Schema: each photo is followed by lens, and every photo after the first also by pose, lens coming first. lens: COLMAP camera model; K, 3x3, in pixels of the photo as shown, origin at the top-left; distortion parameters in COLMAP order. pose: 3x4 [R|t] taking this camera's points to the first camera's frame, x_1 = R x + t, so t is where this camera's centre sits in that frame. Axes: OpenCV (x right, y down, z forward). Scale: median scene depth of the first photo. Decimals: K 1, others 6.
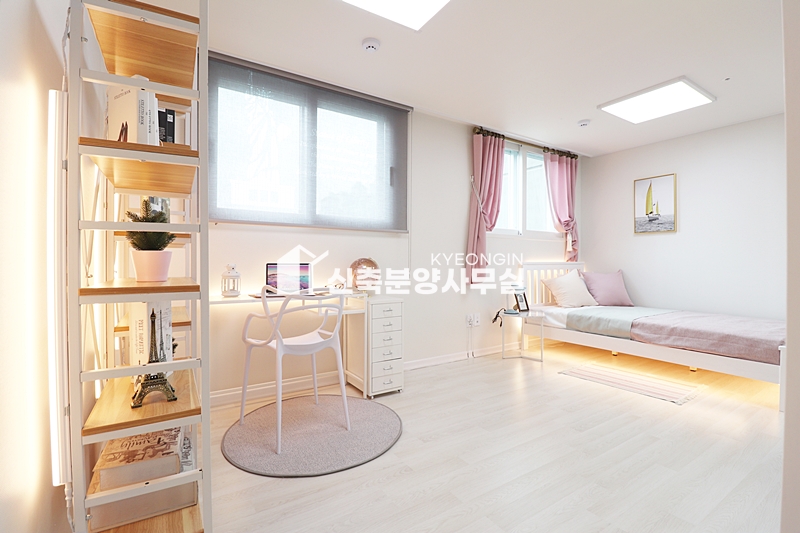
lens RADIAL K [[369.2, 0, 400.9], [0, 369.2, 266.3], [0, 0, 1]] dist [-0.008067, -0.009879]
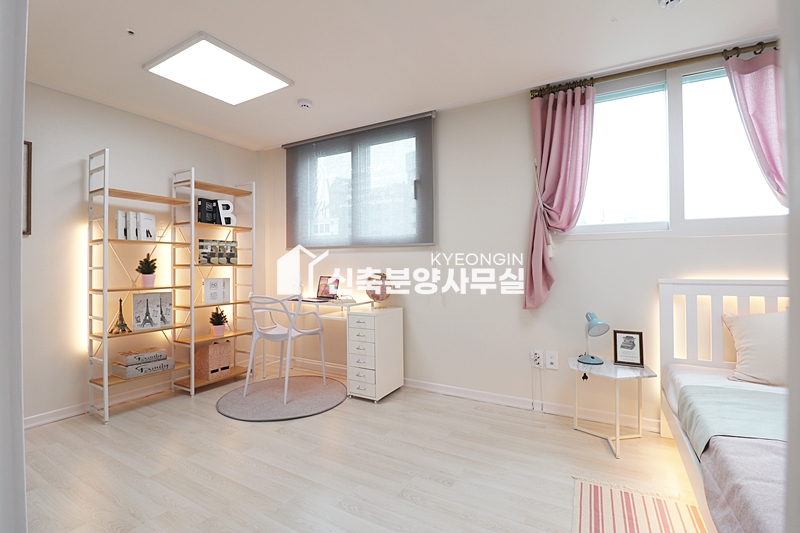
lens RADIAL K [[369.2, 0, 401.0], [0, 369.2, 264.4], [0, 0, 1]] dist [-0.008067, -0.009879]
pose [[0.457069, -0.004835, -0.889418, 0.787432], [-0.003056, 0.999971, -0.007006, -0.034513], [0.889426, 0.005920, 0.457041, 0.483864]]
